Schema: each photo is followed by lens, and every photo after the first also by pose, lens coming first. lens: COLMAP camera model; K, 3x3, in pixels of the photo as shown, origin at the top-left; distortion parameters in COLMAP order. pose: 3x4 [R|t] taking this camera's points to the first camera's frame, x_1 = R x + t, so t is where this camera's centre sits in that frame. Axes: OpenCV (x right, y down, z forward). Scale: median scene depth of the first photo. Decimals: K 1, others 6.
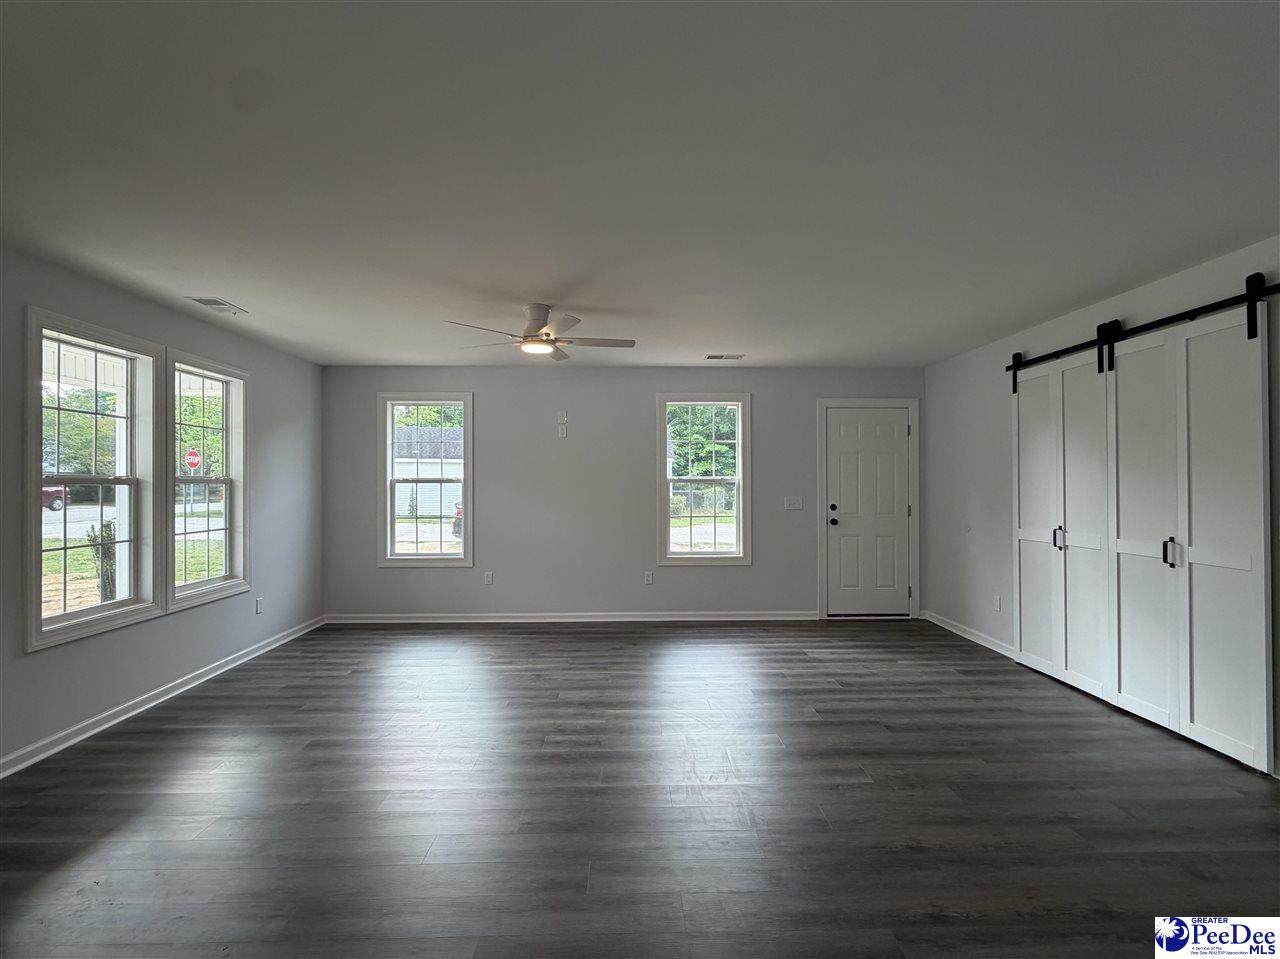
lens RADIAL K [[631.9, 0, 637.7], [0, 631.9, 478.0], [0, 0, 1]] dist [0.000800, -0.017785]
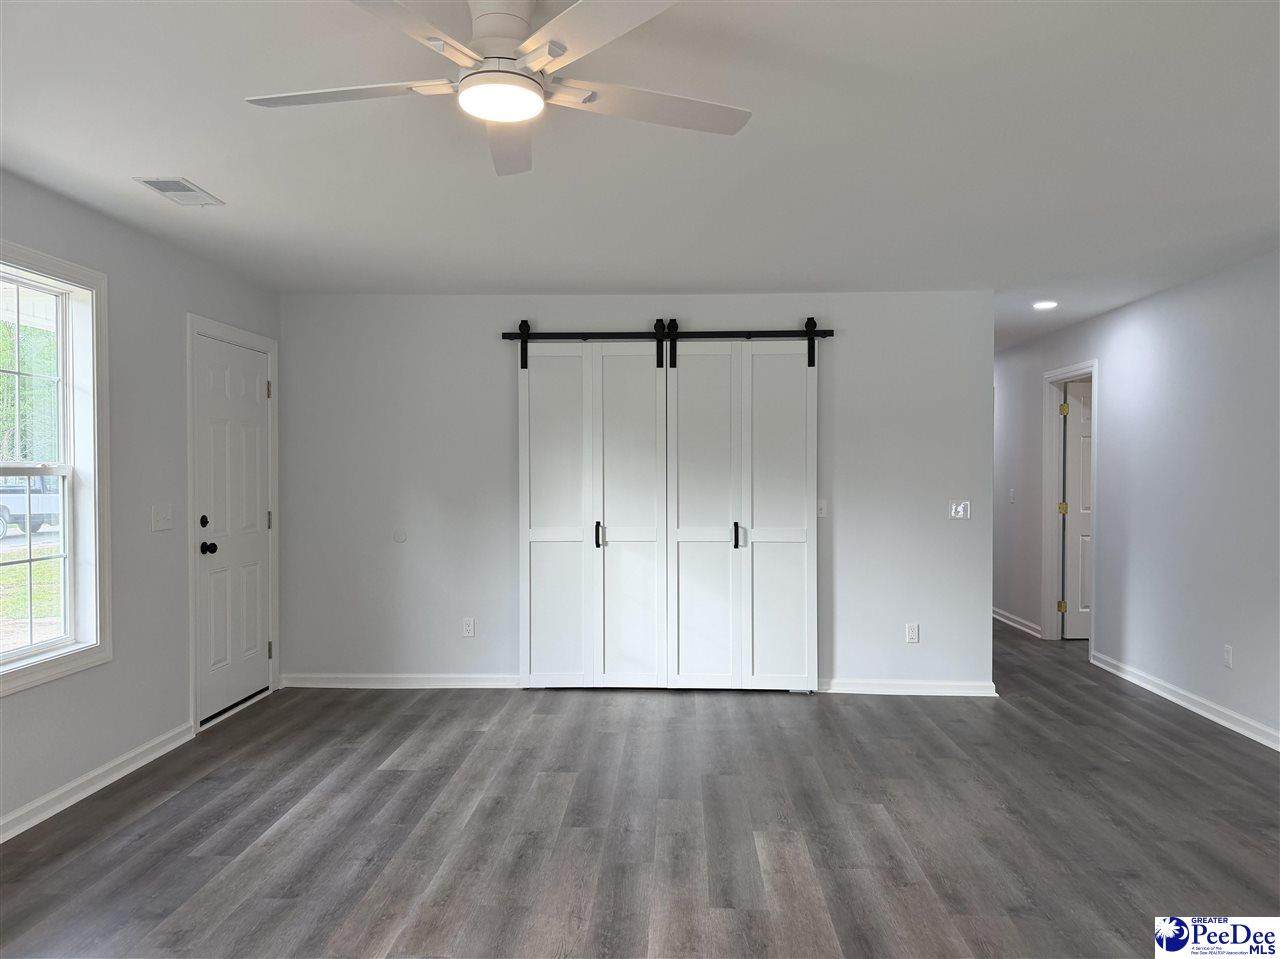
lens RADIAL K [[876.4, 0, 643.1], [0, 876.4, 478.8], [0, 0, 1]] dist [0.047315, -0.065268]
pose [[0.044436, -0.004776, 0.999001, -0.680571], [-0.008613, 0.999950, 0.005164, 0.005899], [-0.998975, -0.008834, 0.044392, 0.961479]]
